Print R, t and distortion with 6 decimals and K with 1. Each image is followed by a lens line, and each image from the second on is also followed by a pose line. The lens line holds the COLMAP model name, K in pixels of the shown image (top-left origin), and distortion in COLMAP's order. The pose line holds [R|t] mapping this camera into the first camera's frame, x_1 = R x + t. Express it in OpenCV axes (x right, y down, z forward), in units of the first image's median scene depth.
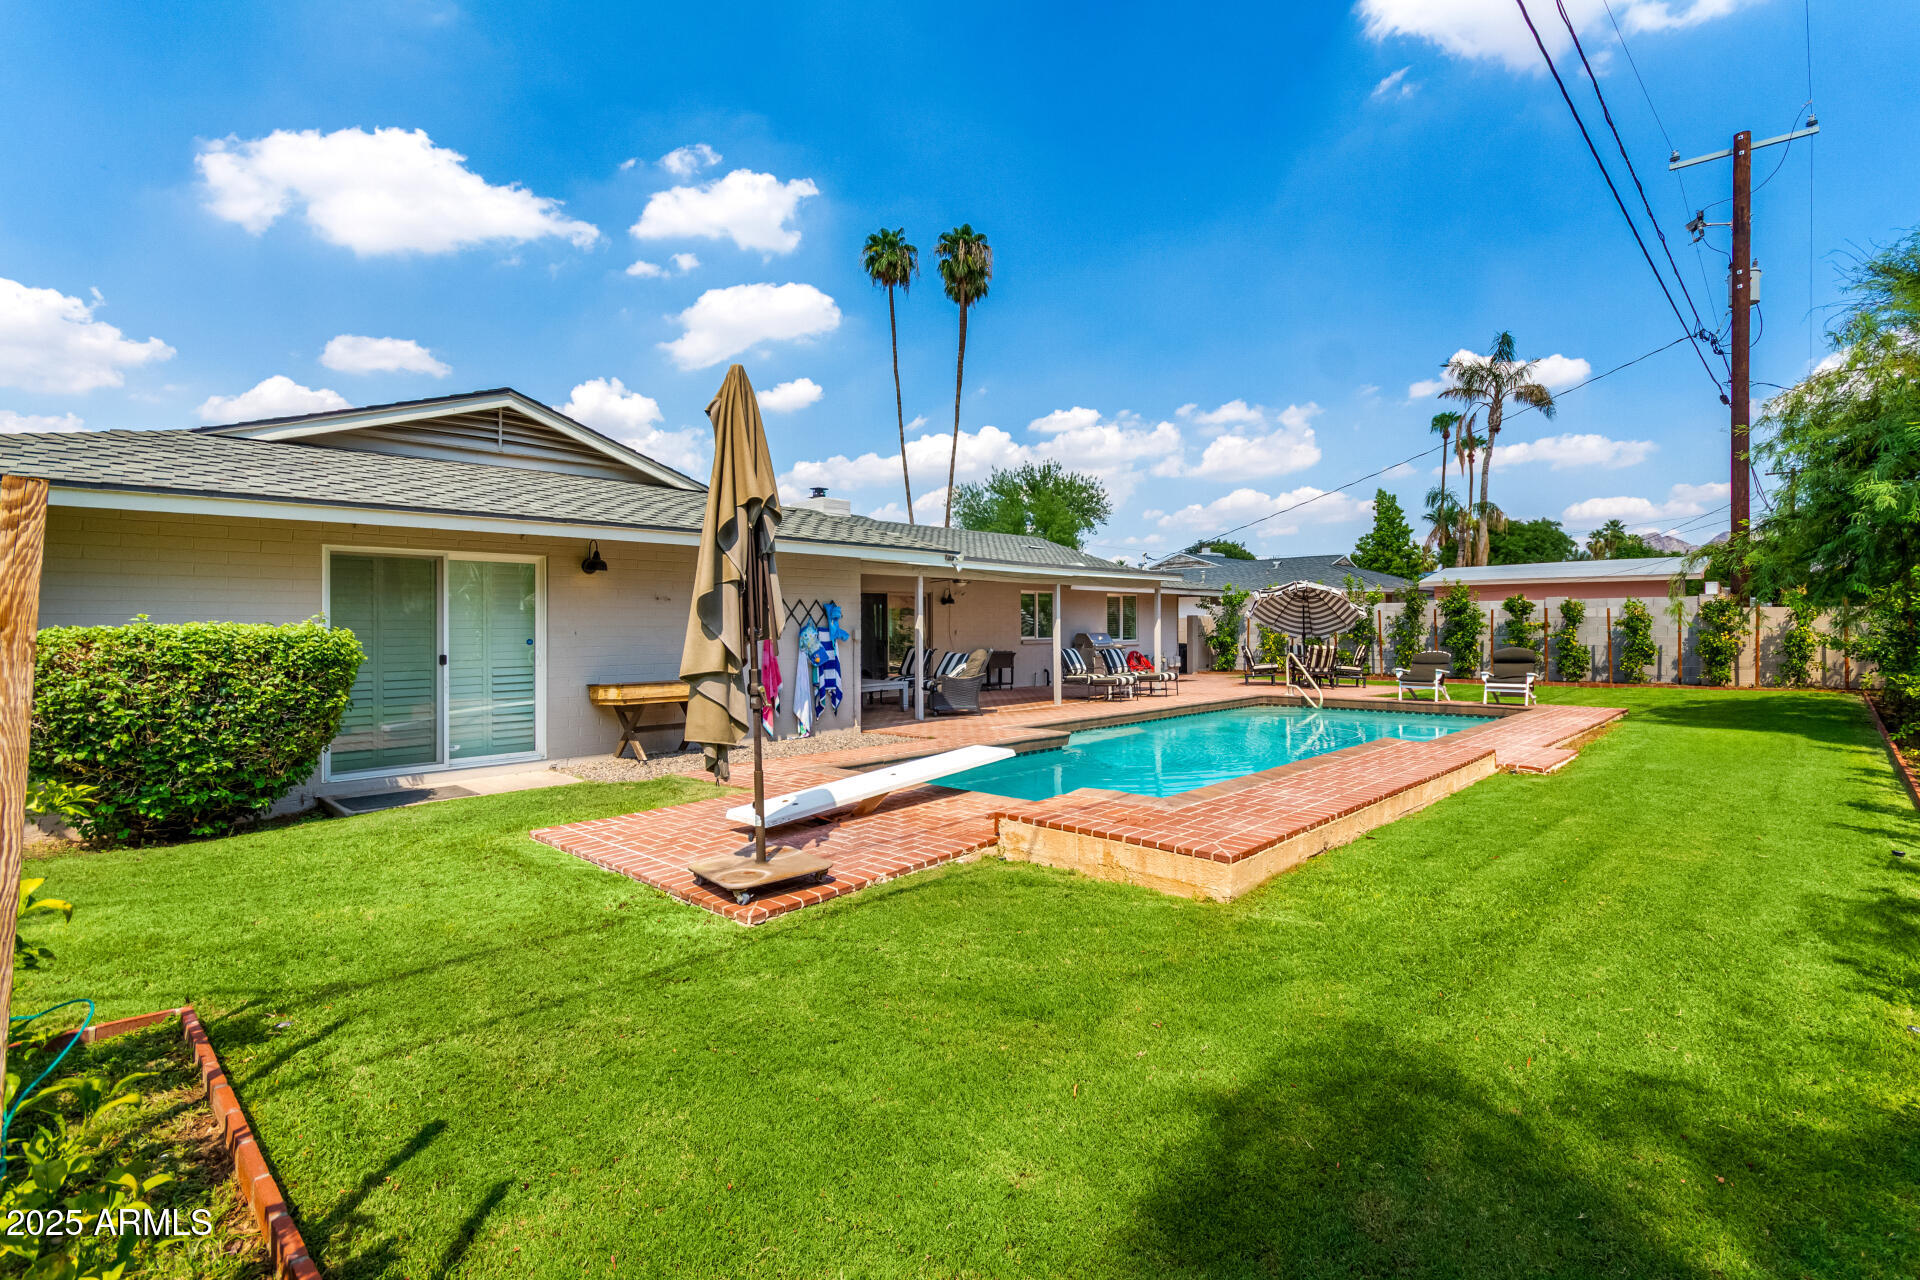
lens RADIAL K [[897.7, 0, 968.6], [0, 897.7, 627.9], [0, 0, 1]] dist [0.000506, -0.000392]
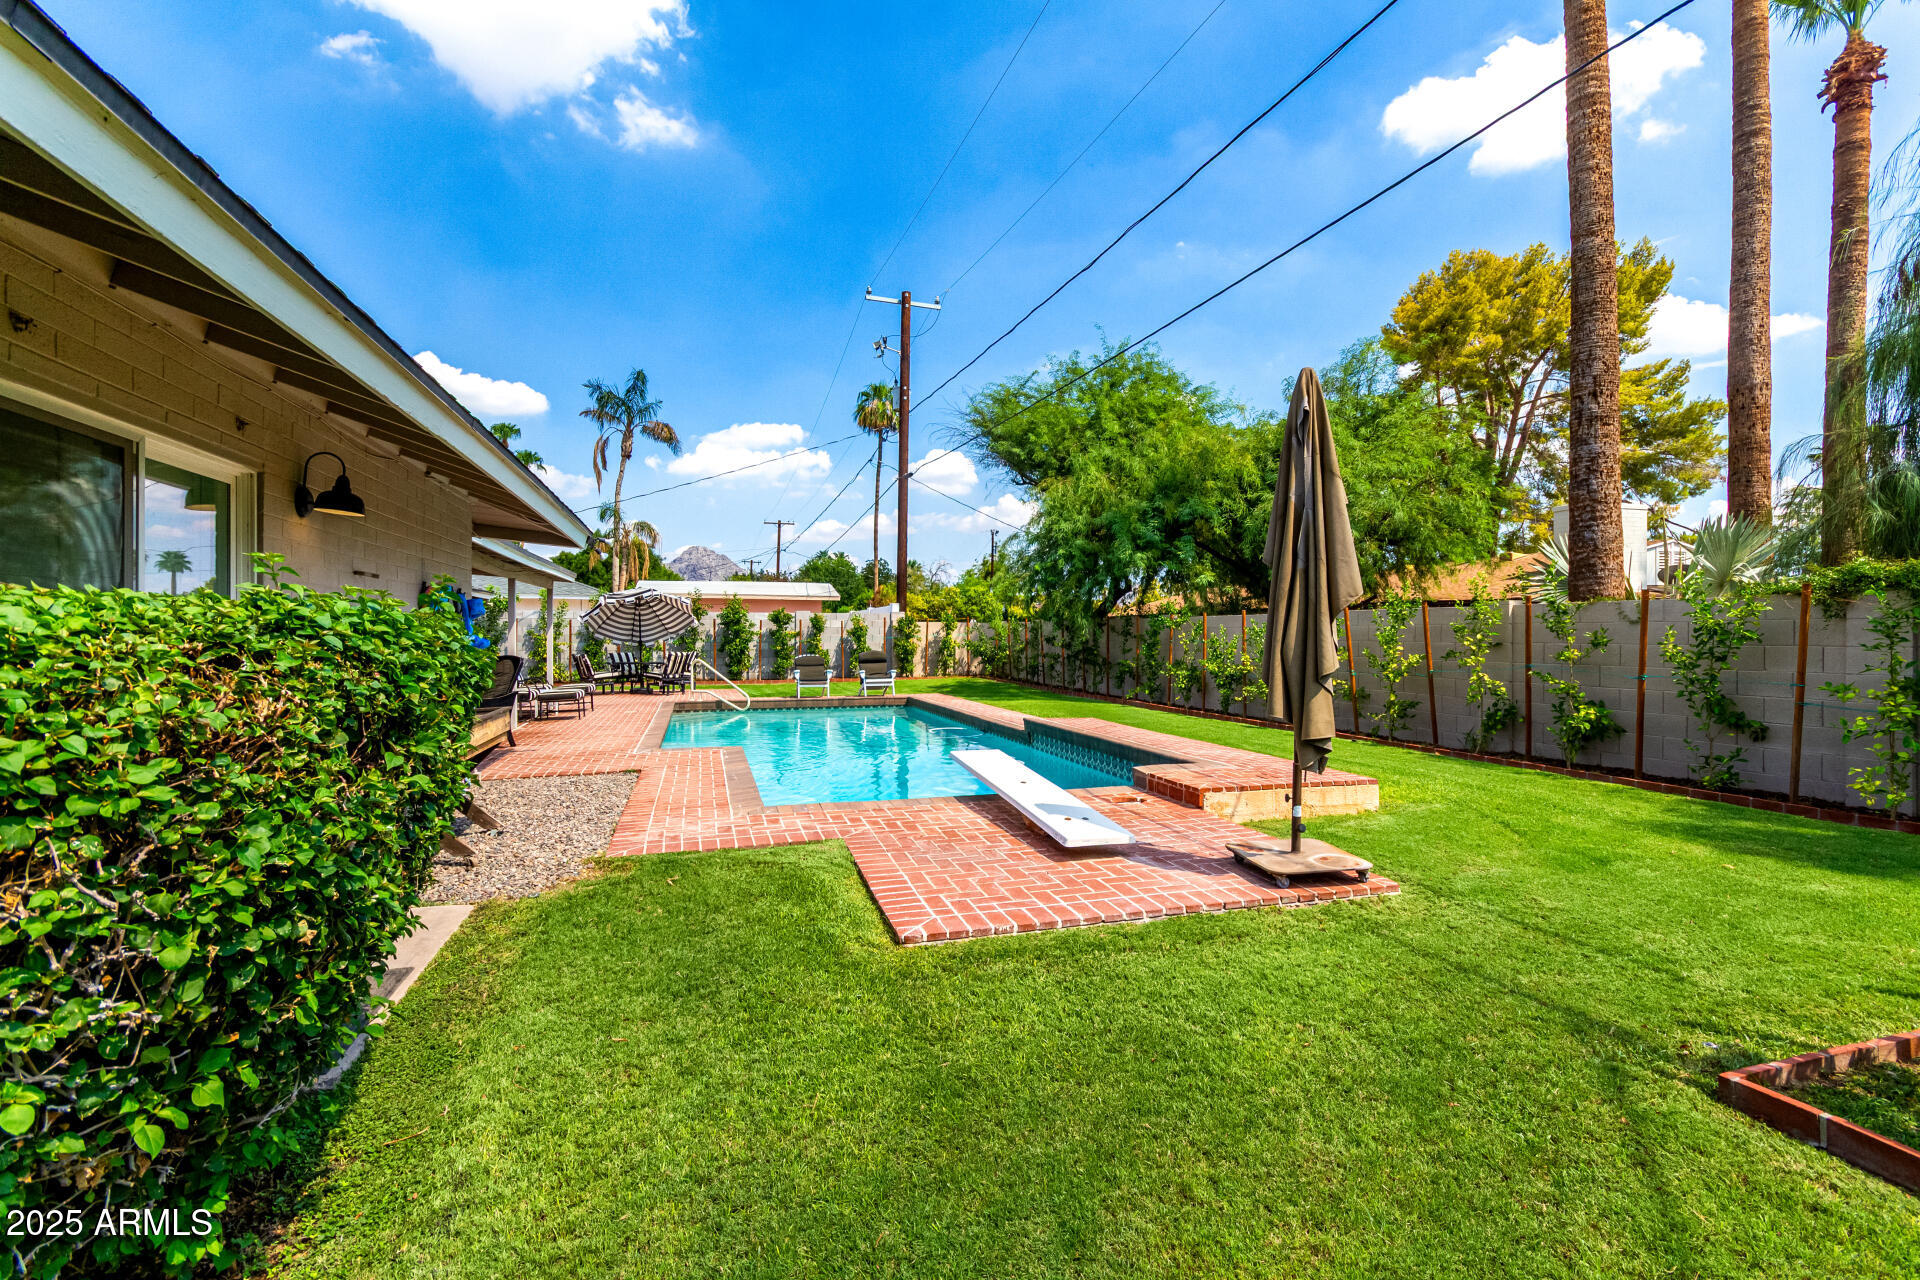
lens RADIAL K [[897.7, 0, 968.6], [0, 897.7, 627.9], [0, 0, 1]] dist [0.000506, -0.000392]
pose [[0.493830, 0.011900, 0.869477, -0.308882], [-0.001601, 0.999917, -0.012776, 0.004461], [-0.869557, 0.004917, 0.493808, 0.192271]]
